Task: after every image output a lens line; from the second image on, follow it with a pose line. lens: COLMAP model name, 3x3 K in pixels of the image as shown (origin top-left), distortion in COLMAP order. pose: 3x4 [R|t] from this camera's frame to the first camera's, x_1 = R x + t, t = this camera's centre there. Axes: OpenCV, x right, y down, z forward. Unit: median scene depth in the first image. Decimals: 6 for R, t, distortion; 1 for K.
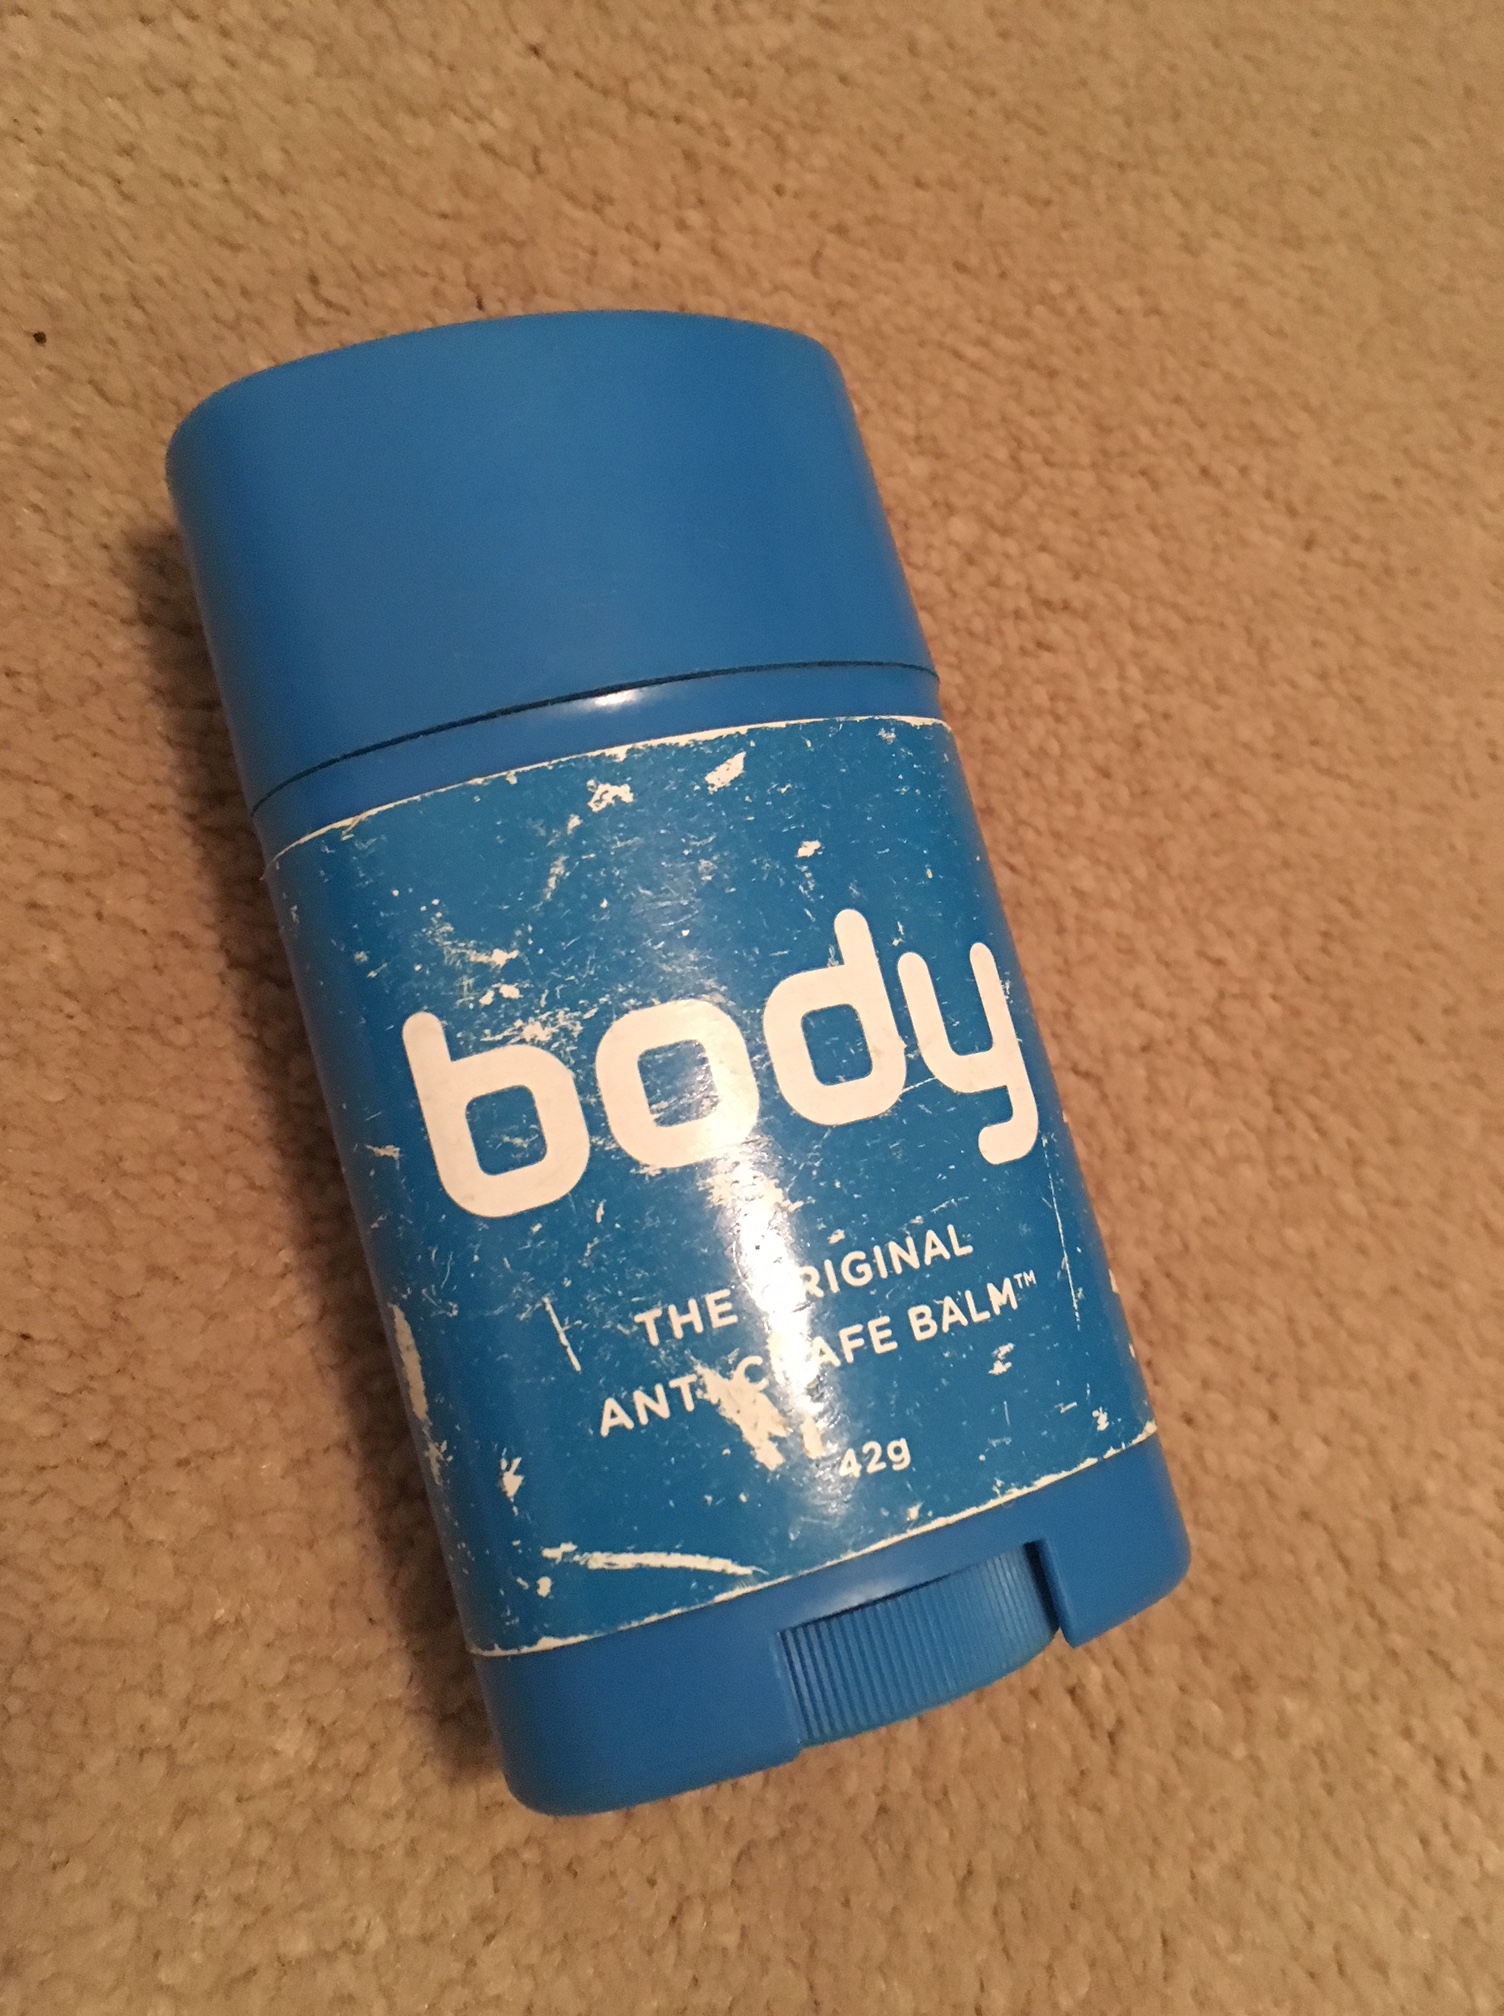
lens RADIAL K [[1844.3, 0, 752.1], [0, 1844.3, 968.7], [0, 0, 1]] dist [0.065889, -0.166288]
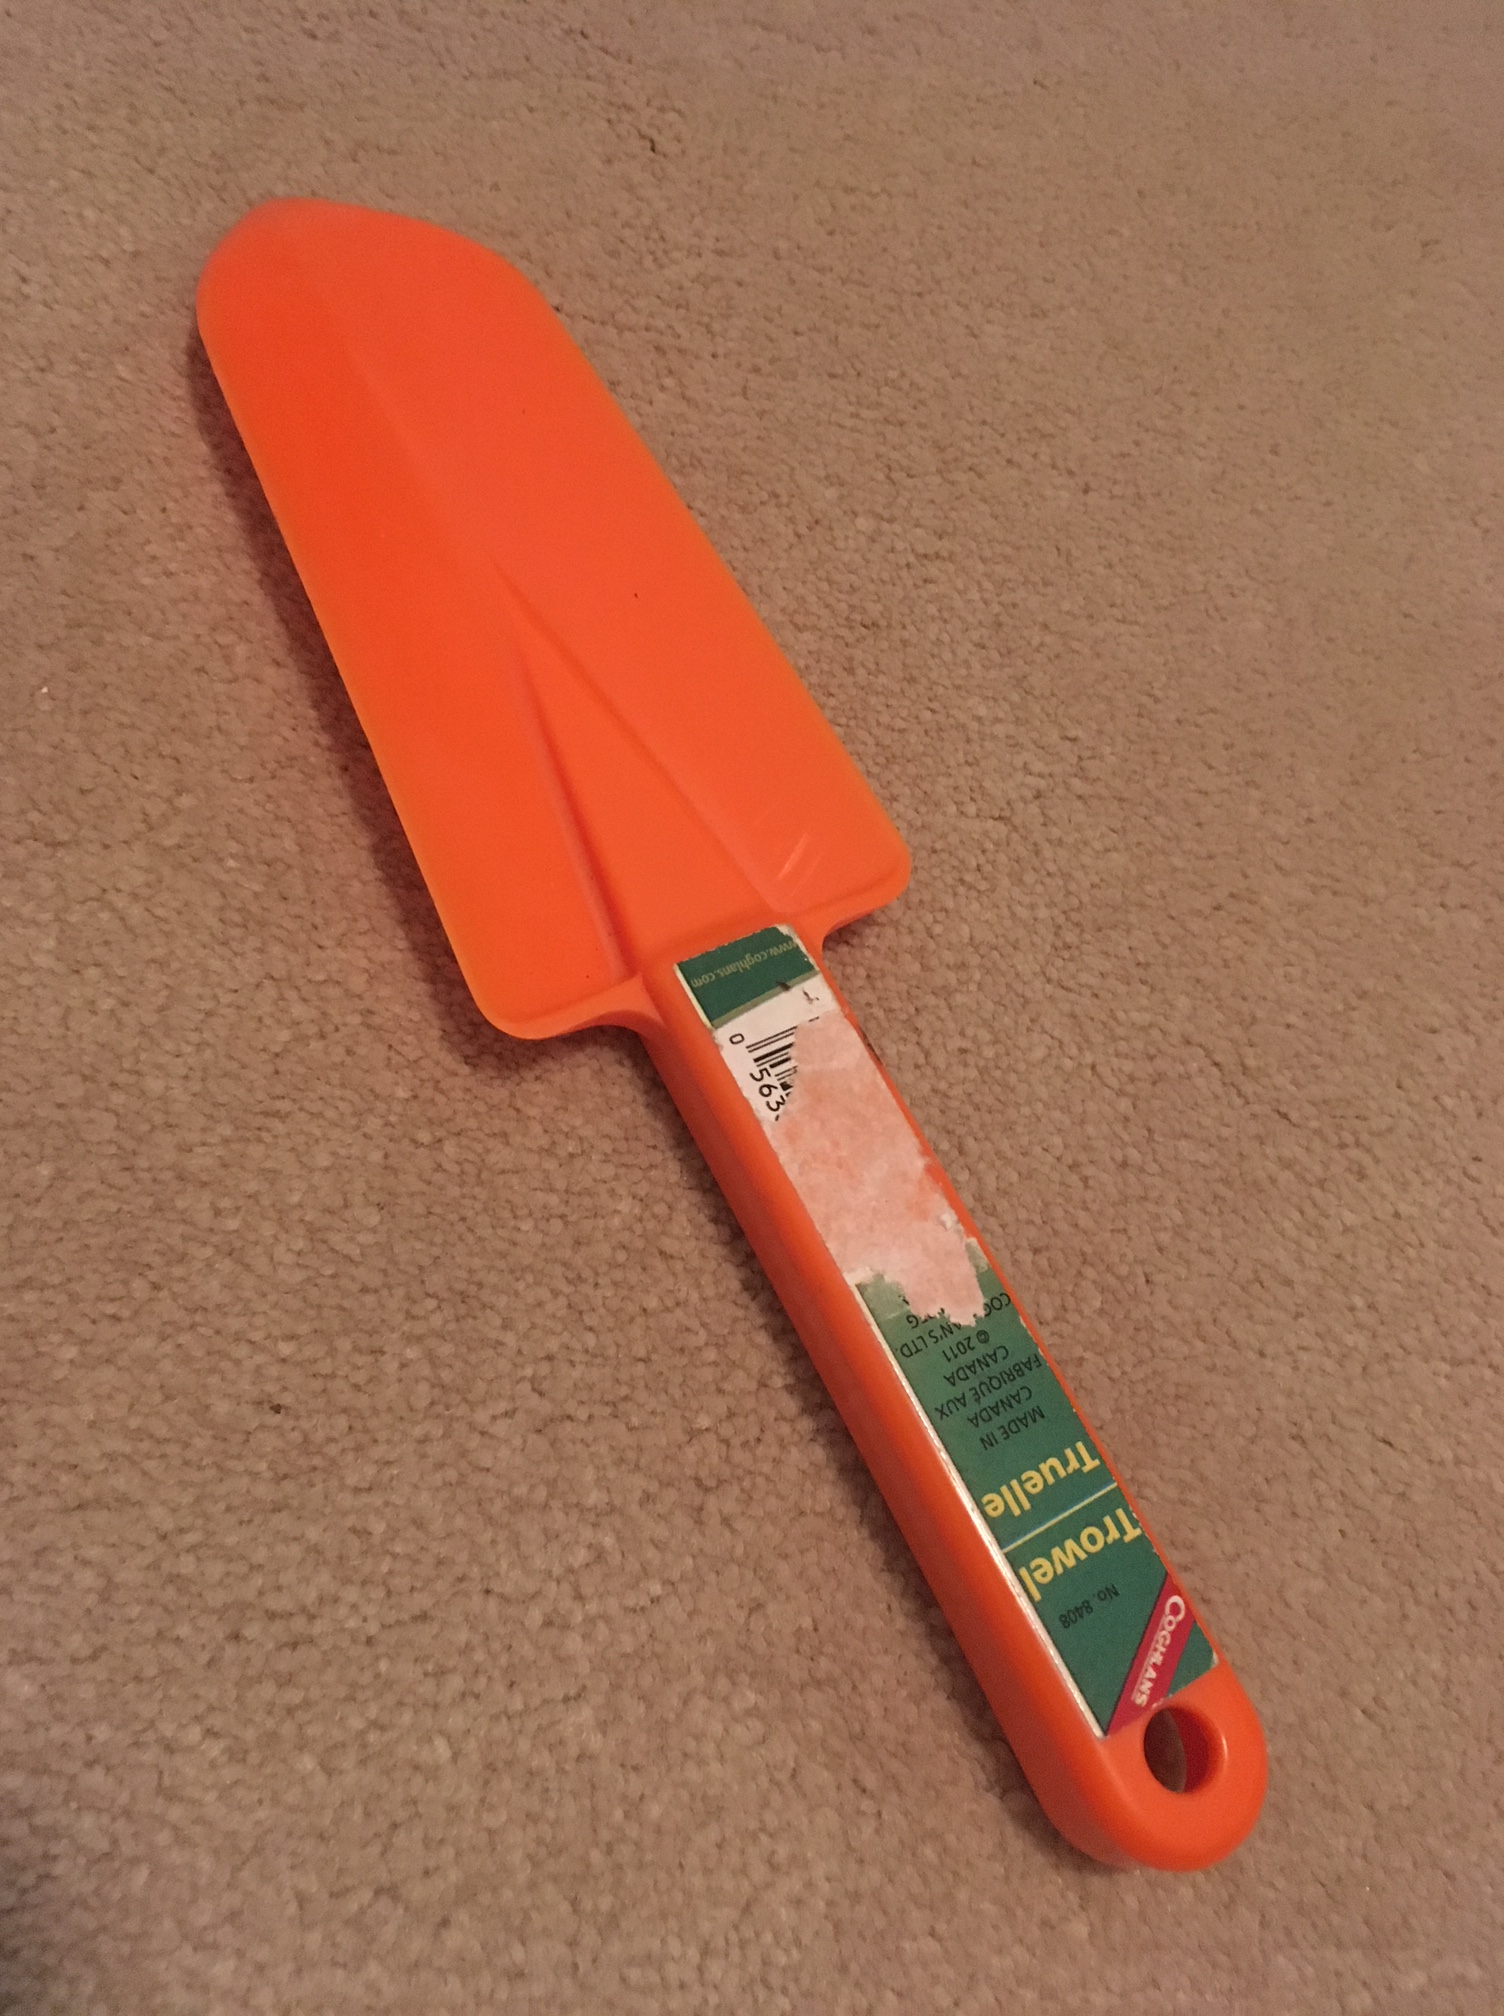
lens RADIAL K [[1844.3, 0, 752.1], [0, 1844.3, 968.7], [0, 0, 1]] dist [0.065889, -0.166288]
pose [[0.966724, -0.095546, -0.237311, 0.364594], [0.165352, 0.941192, 0.294647, -0.361215], [0.195203, -0.324082, 0.925671, -0.667464]]
